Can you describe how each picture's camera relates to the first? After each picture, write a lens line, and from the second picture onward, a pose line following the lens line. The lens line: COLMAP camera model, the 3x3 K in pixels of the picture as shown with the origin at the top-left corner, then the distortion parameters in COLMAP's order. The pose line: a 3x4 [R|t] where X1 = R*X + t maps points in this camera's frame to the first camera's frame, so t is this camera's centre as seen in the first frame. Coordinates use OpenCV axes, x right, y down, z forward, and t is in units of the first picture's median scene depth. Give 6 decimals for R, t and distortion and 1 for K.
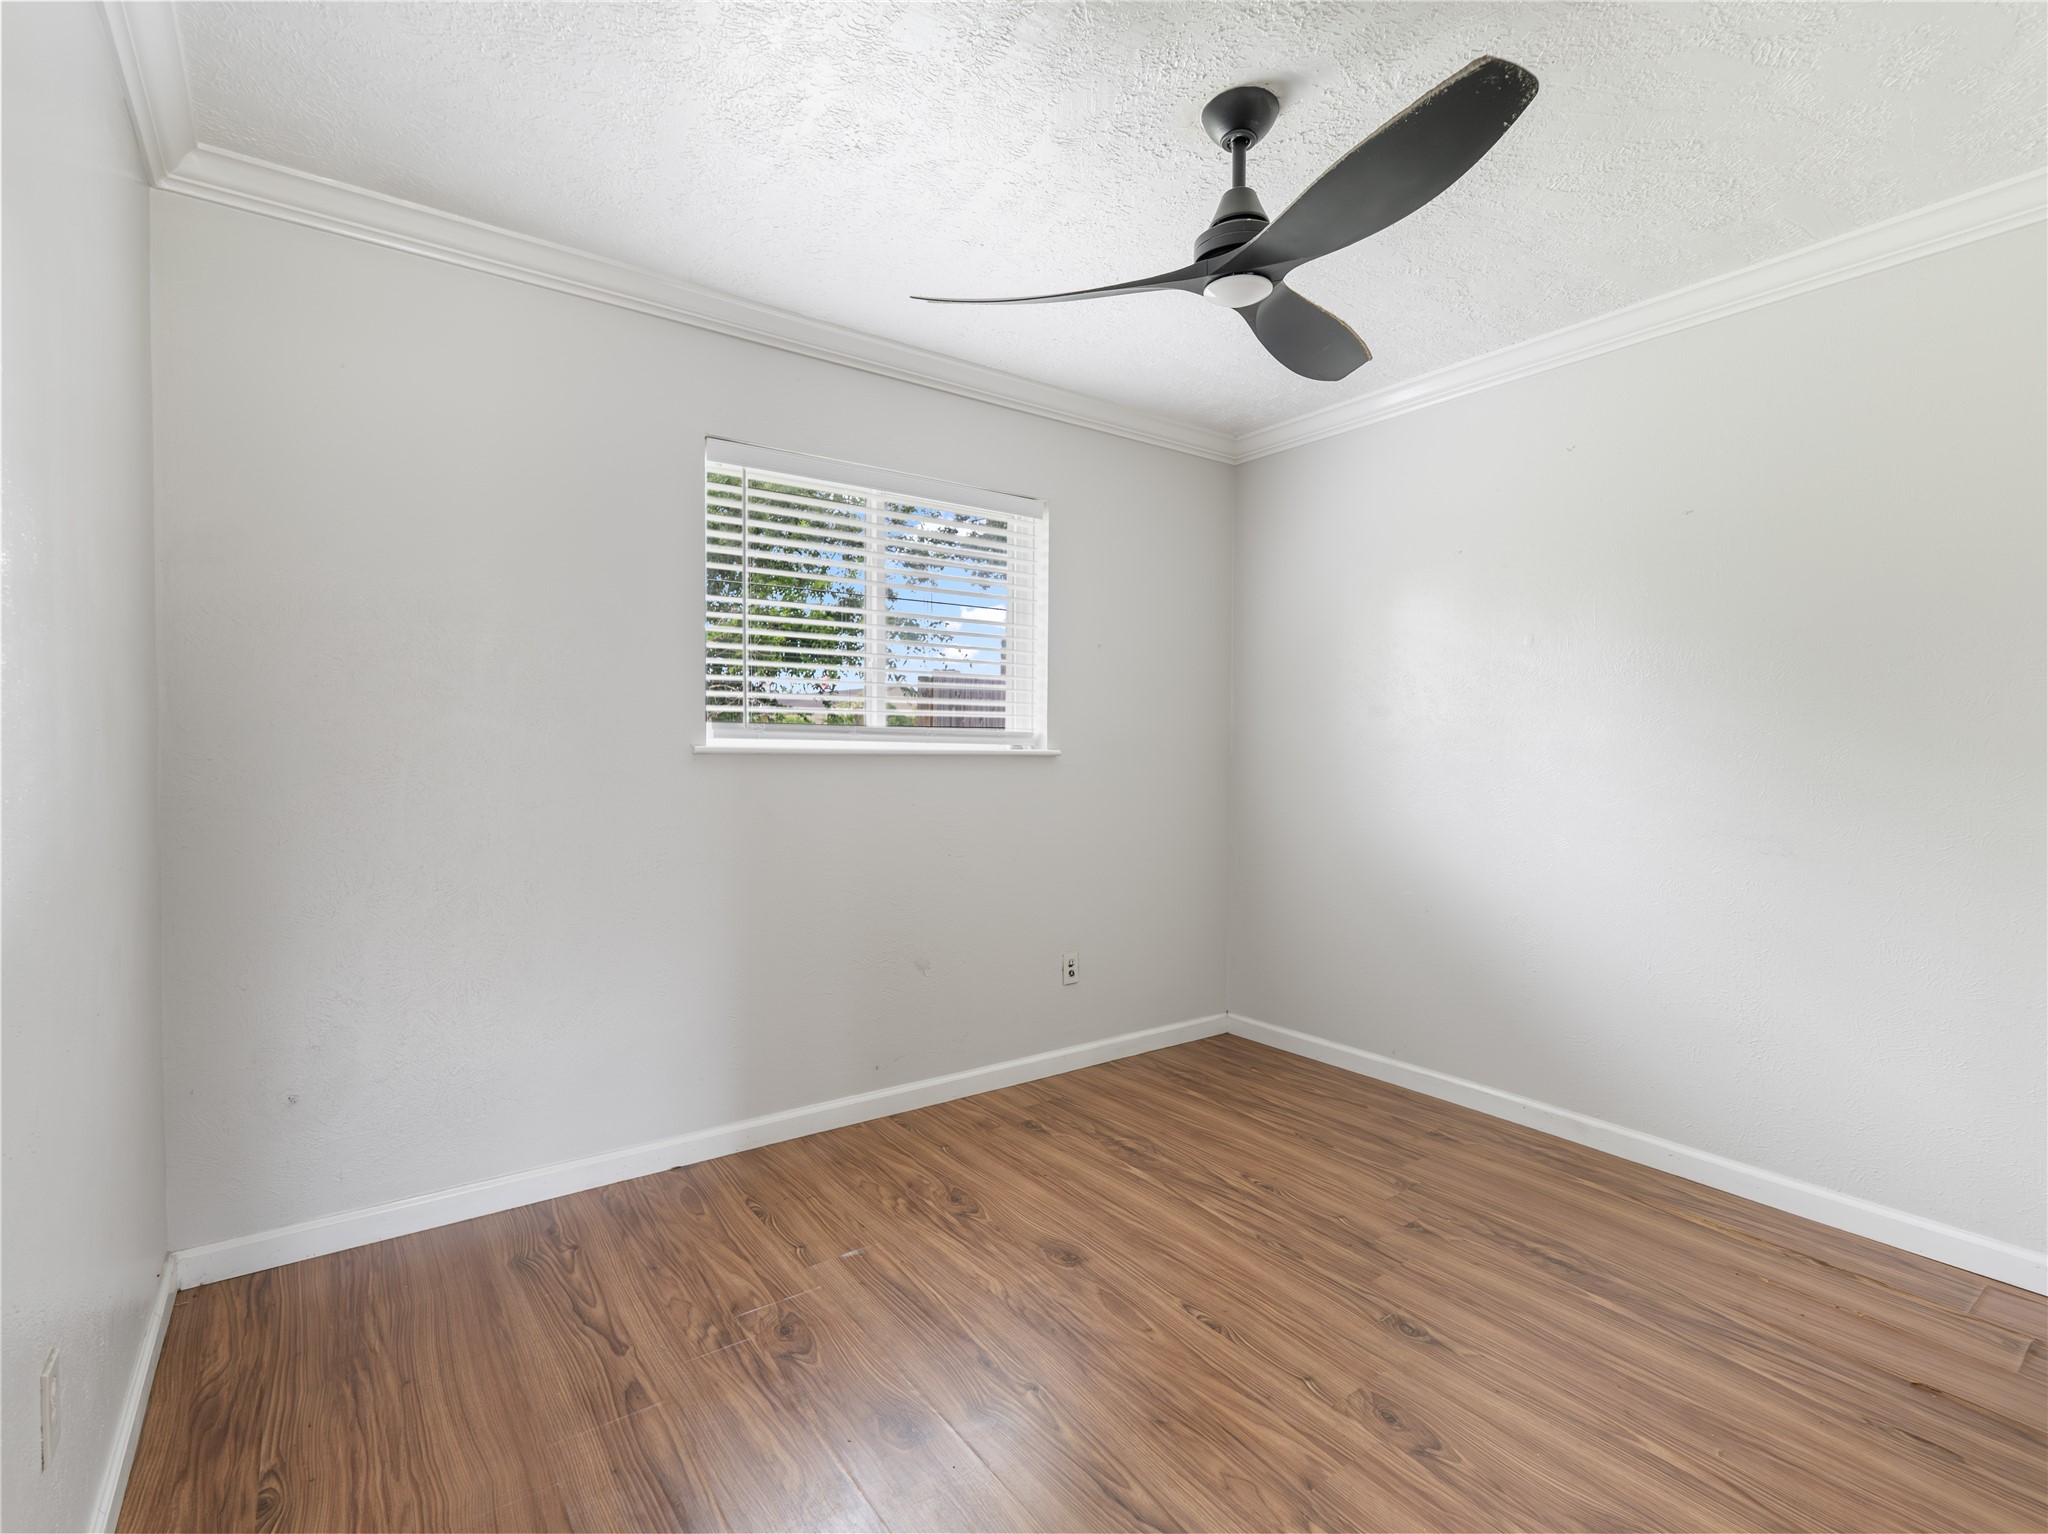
lens RADIAL K [[963.1, 0, 1024.0], [0, 963.1, 767.0], [0, 0, 1]] dist [0.004600, 0.000186]
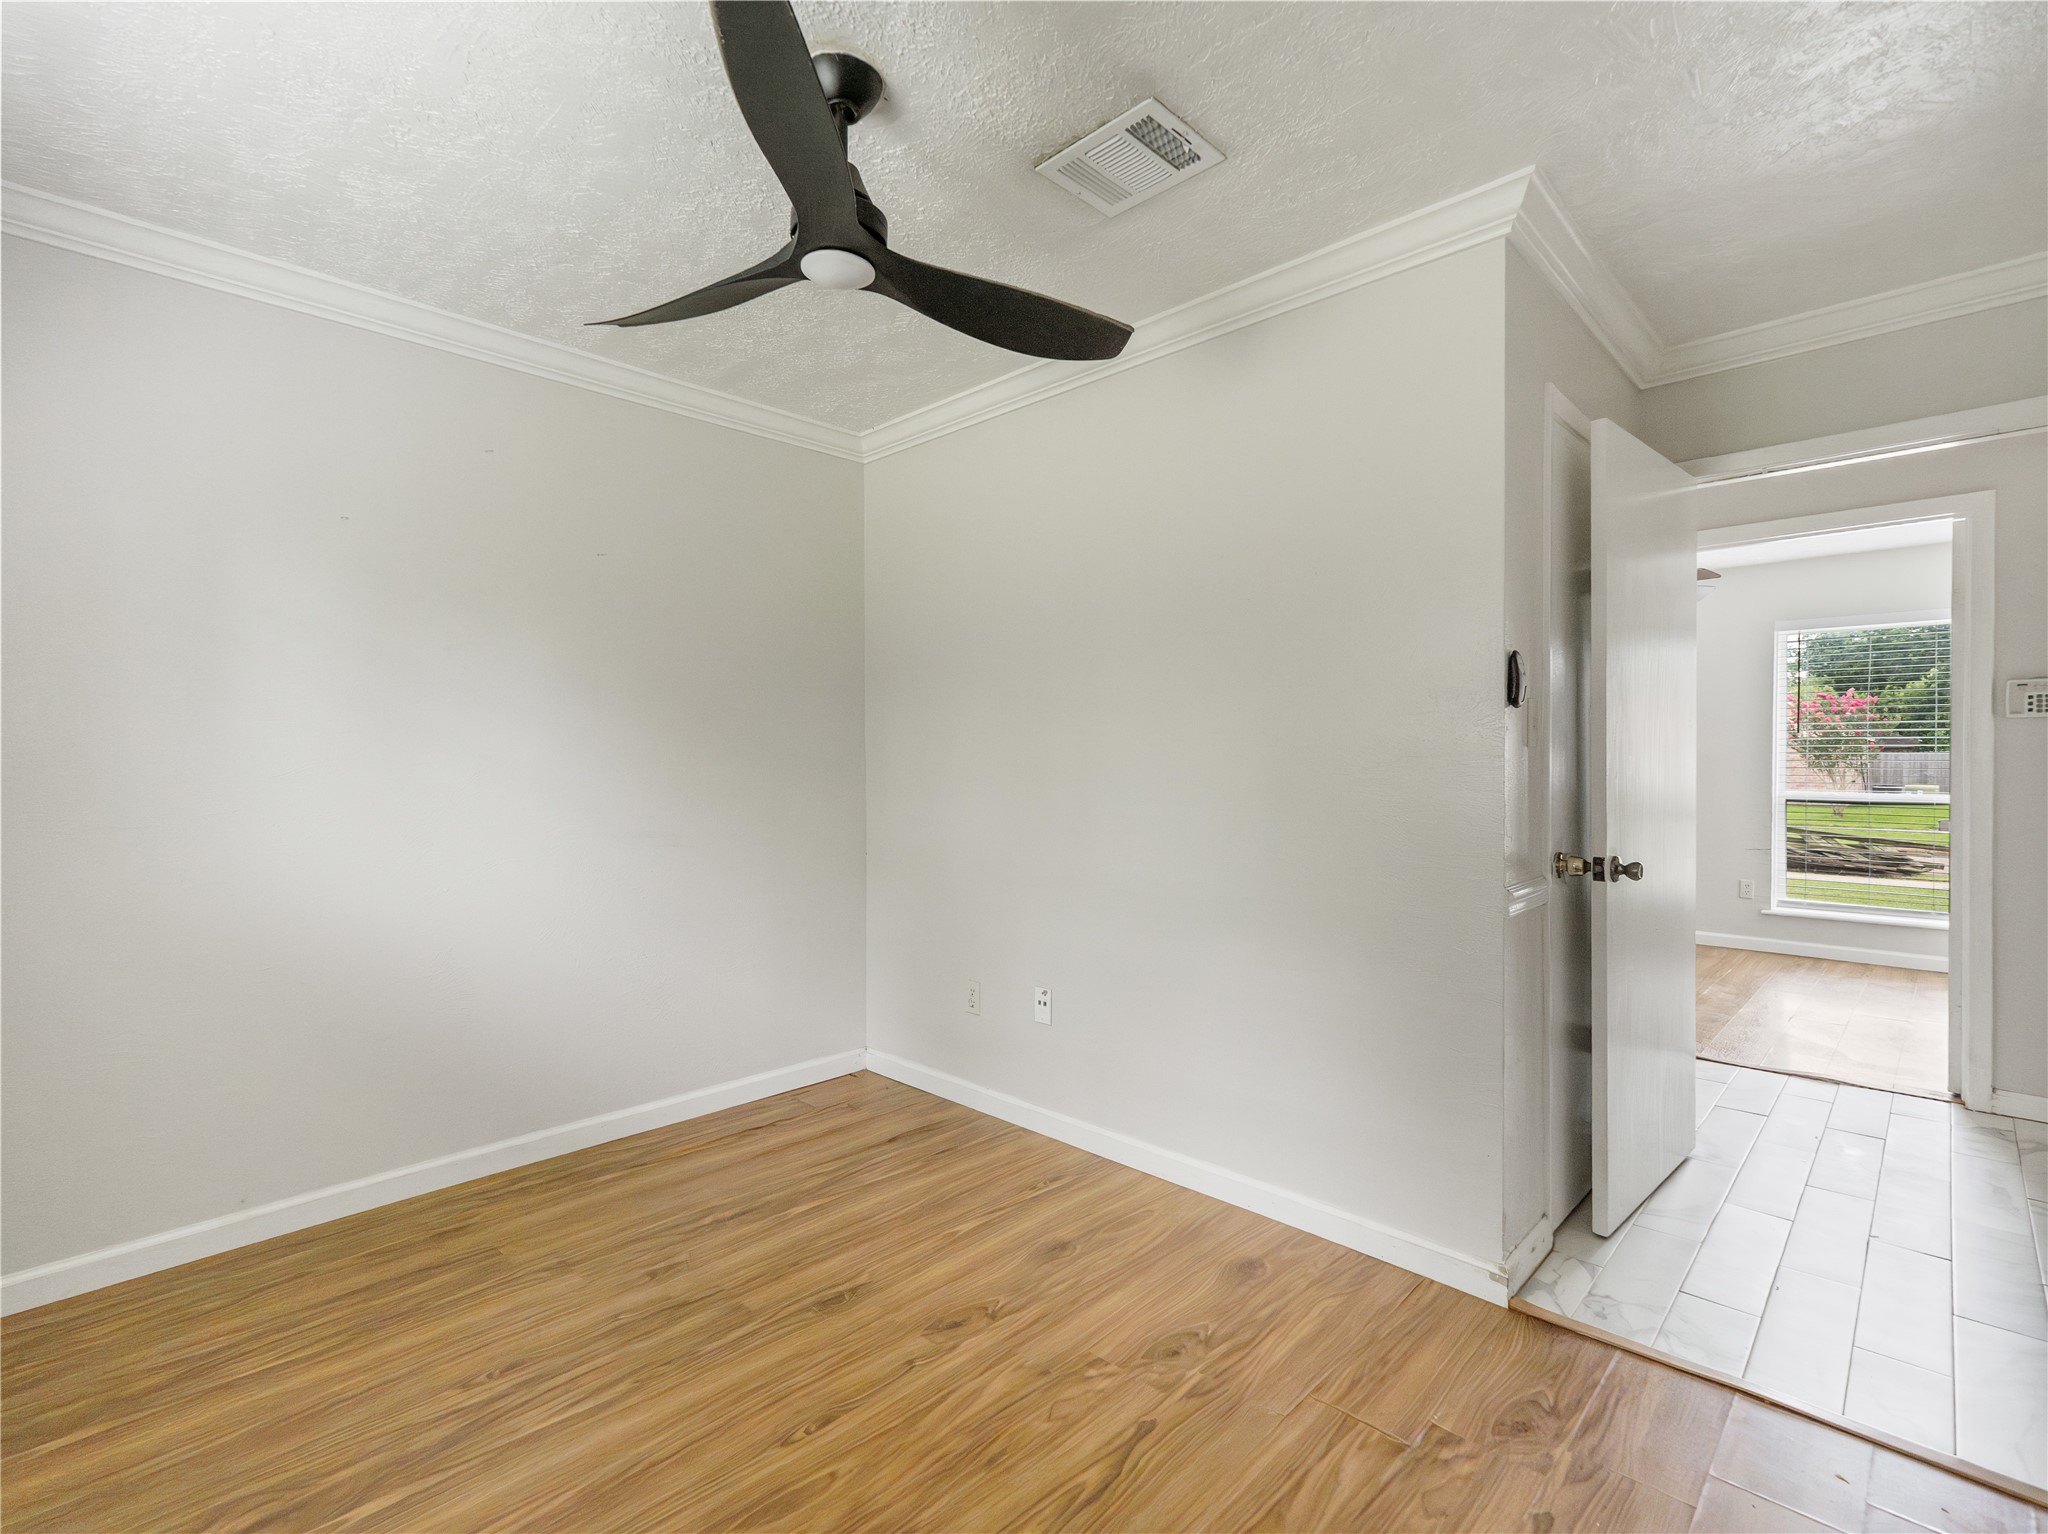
lens RADIAL K [[980.2, 0, 1024.0], [0, 980.2, 767.0], [0, 0, 1]] dist [0.002630, 0.000221]
pose [[-0.173341, -0.013808, 0.984765, -0.663947], [0.028011, 0.999428, 0.018944, -0.023404], [-0.984463, 0.030868, -0.172855, 0.907639]]
